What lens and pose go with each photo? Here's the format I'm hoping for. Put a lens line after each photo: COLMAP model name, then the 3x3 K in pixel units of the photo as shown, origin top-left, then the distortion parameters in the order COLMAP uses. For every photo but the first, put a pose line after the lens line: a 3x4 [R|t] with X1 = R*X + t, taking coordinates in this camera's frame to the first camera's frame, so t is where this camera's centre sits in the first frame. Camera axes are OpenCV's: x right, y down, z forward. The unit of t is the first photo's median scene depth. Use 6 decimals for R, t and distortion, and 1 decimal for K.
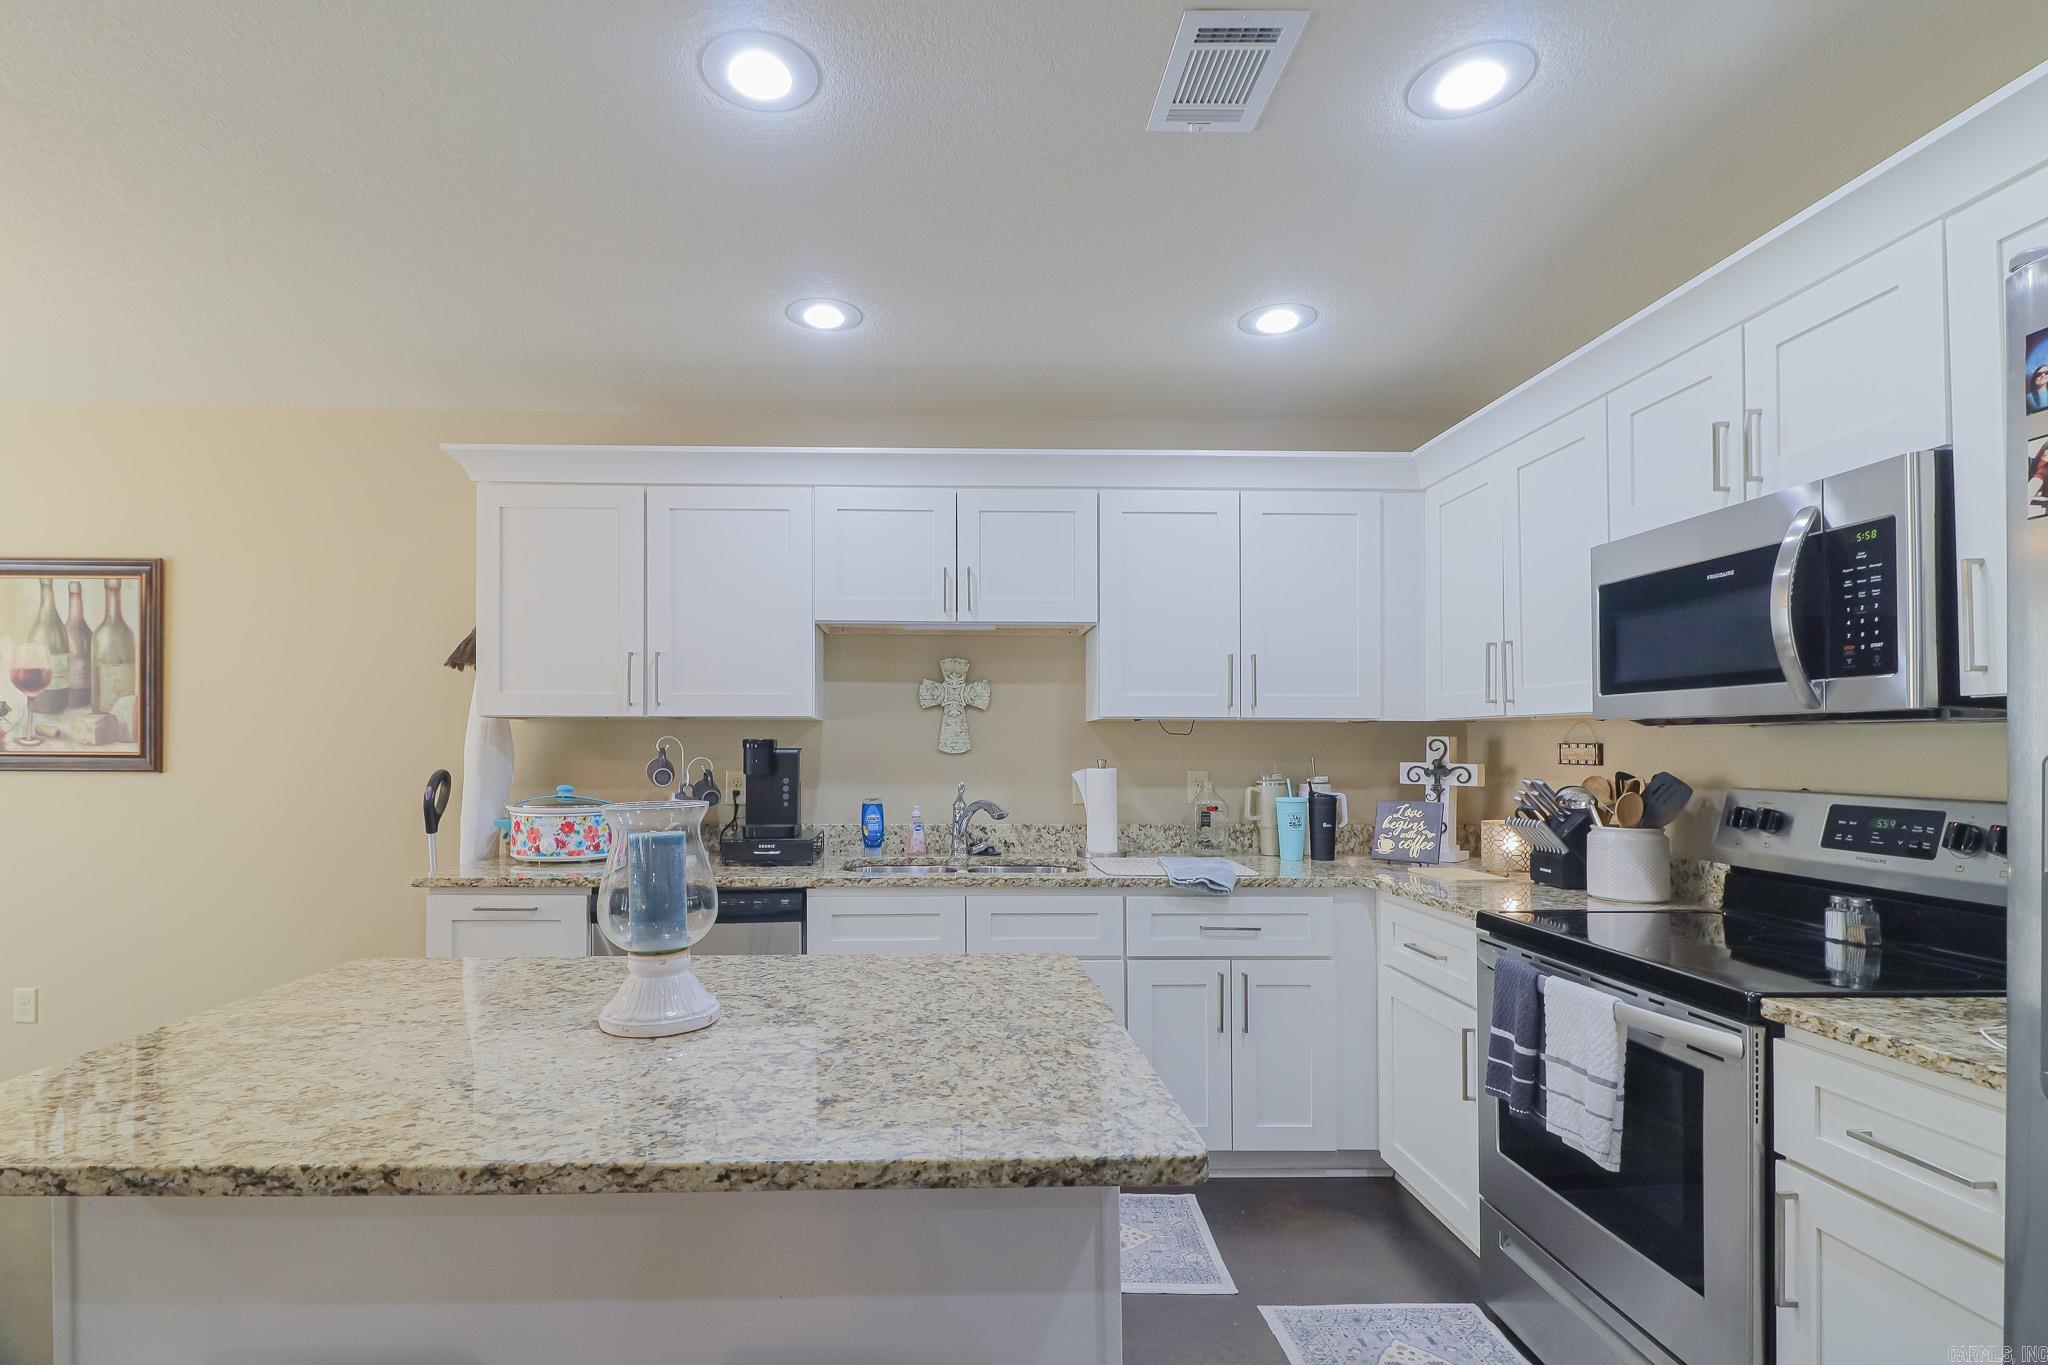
lens RADIAL K [[982.0, 0, 1000.9], [0, 982.0, 742.1], [0, 0, 1]] dist [0.023037, -0.020088]
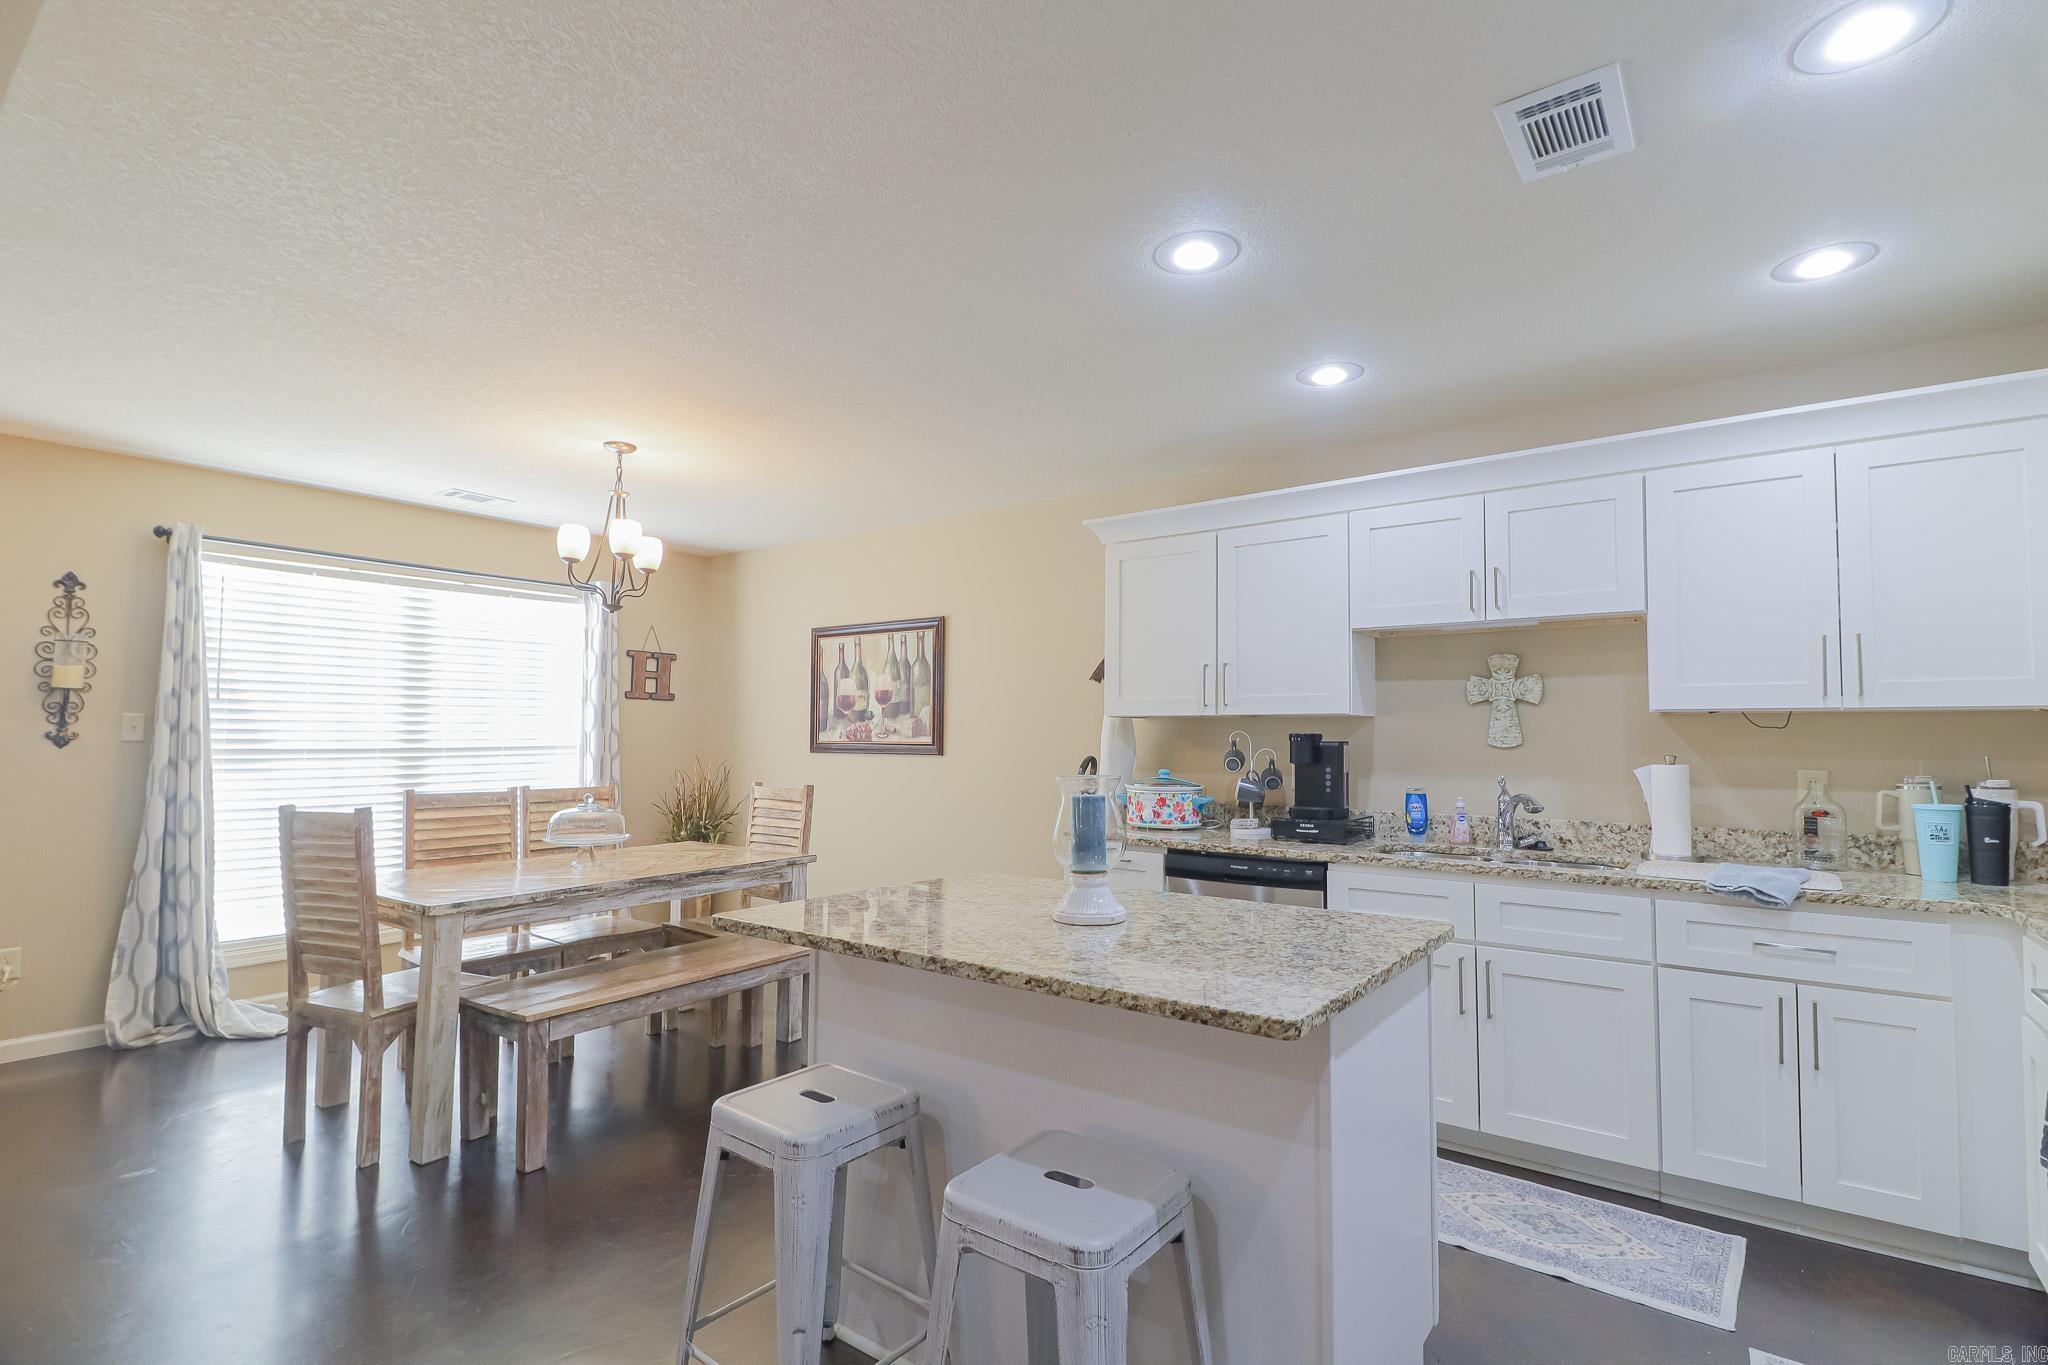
lens RADIAL K [[968.5, 0, 1043.8], [0, 968.5, 693.5], [0, 0, 1]] dist [0.001891, -0.001276]
pose [[0.788554, -0.026315, -0.614403, 0.212104], [-0.001135, 0.999020, -0.044244, 0.000729], [0.614965, 0.035586, 0.787751, -0.094101]]
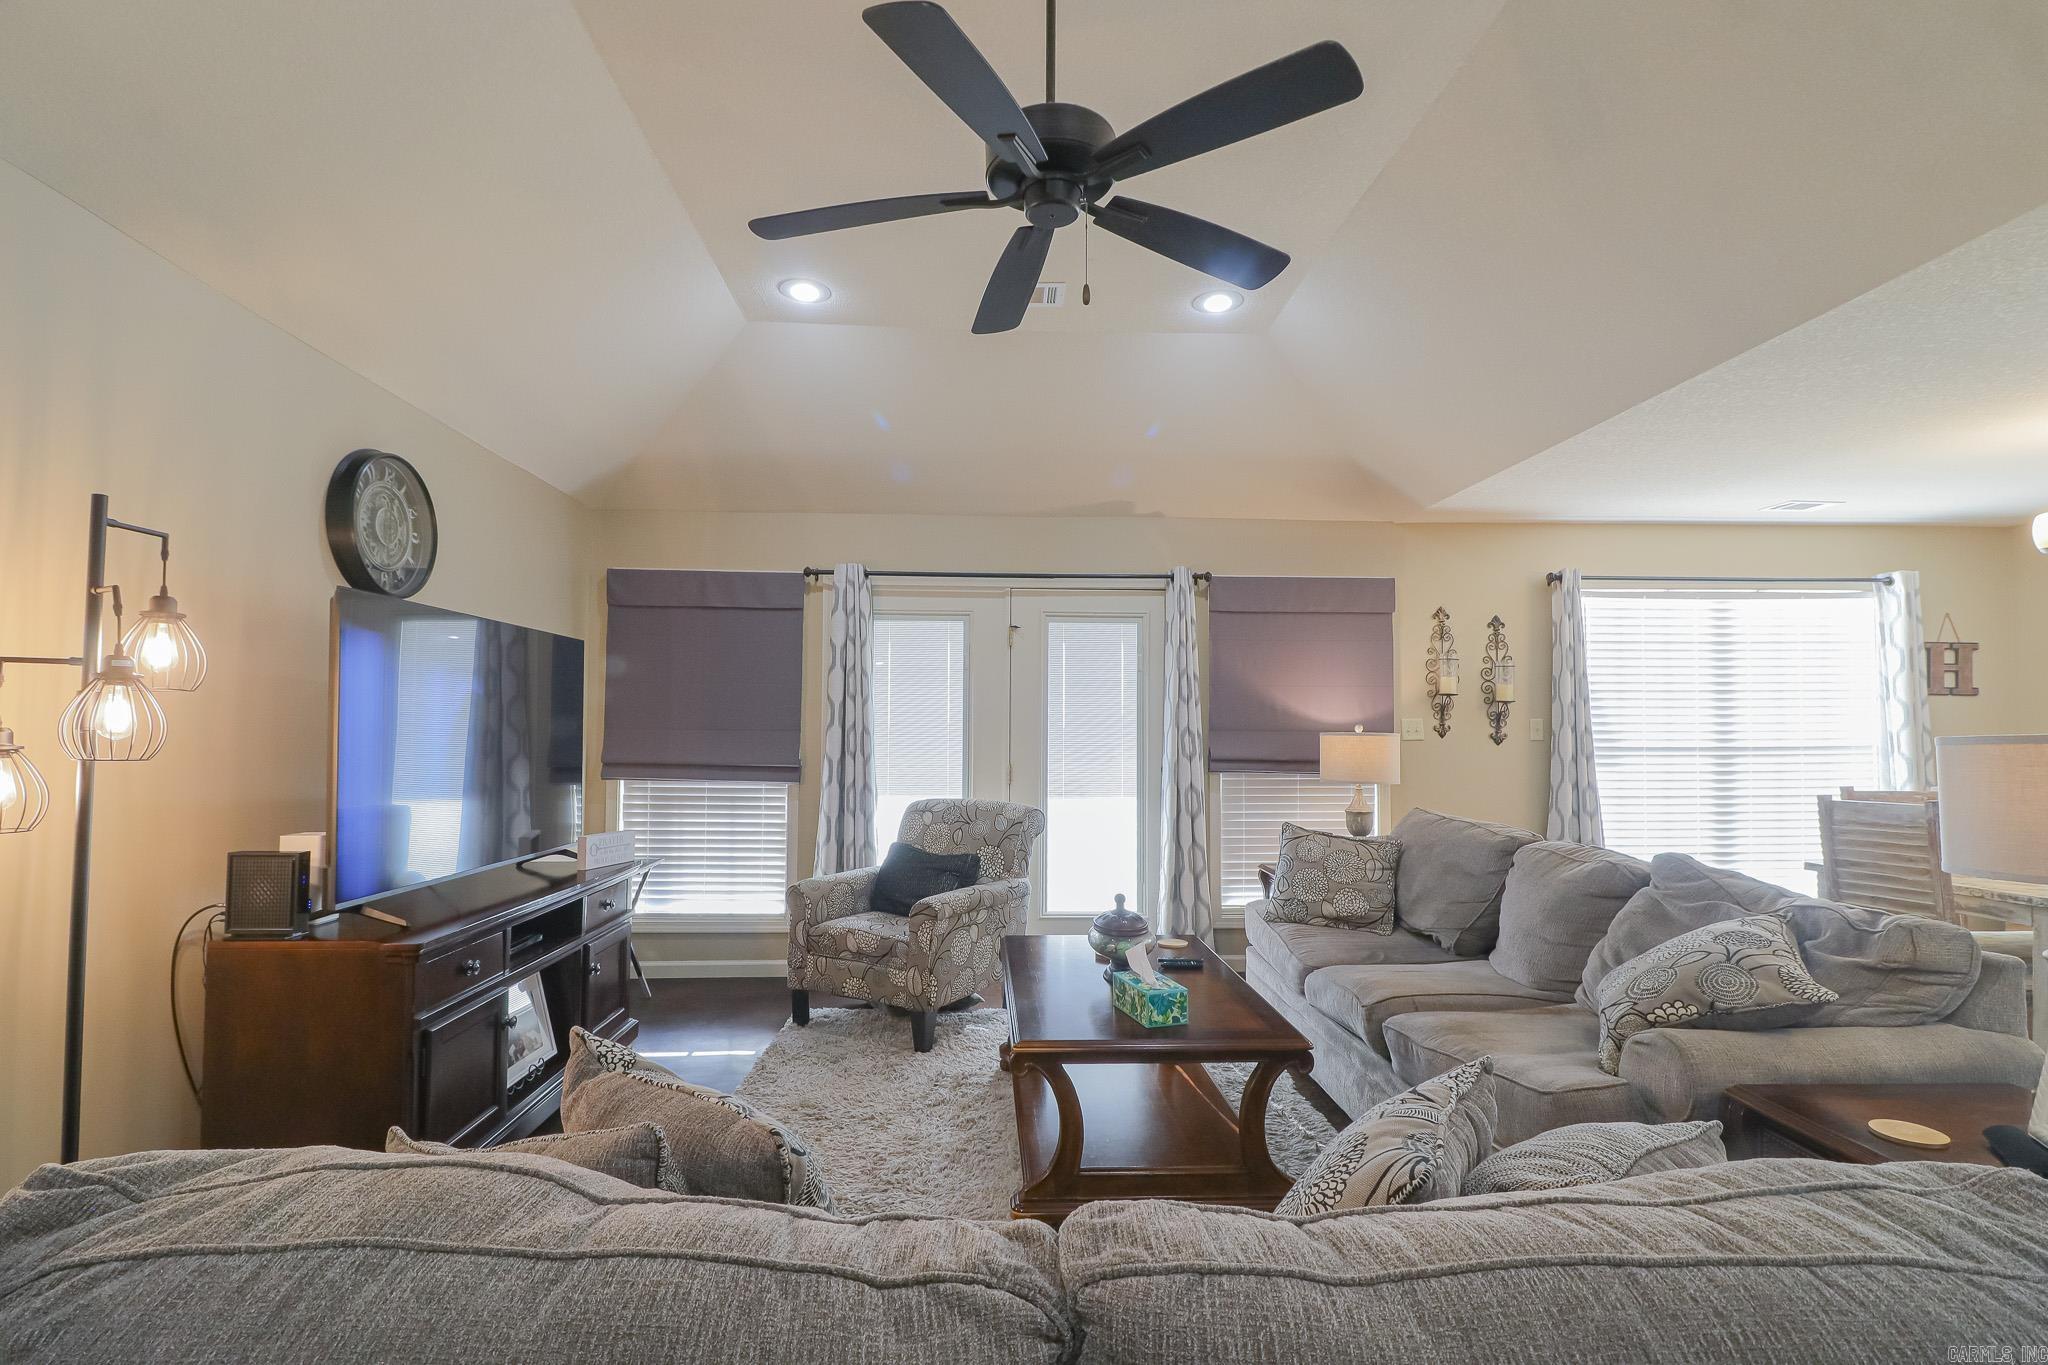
lens RADIAL K [[962.1, 0, 1012.6], [0, 962.1, 692.8], [0, 0, 1]] dist [0.019894, -0.012229]
pose [[0.007589, -0.043430, -0.999028, 0.137120], [0.000805, 0.999056, -0.043425, -0.001683], [0.999971, -0.000475, 0.007617, -0.763610]]
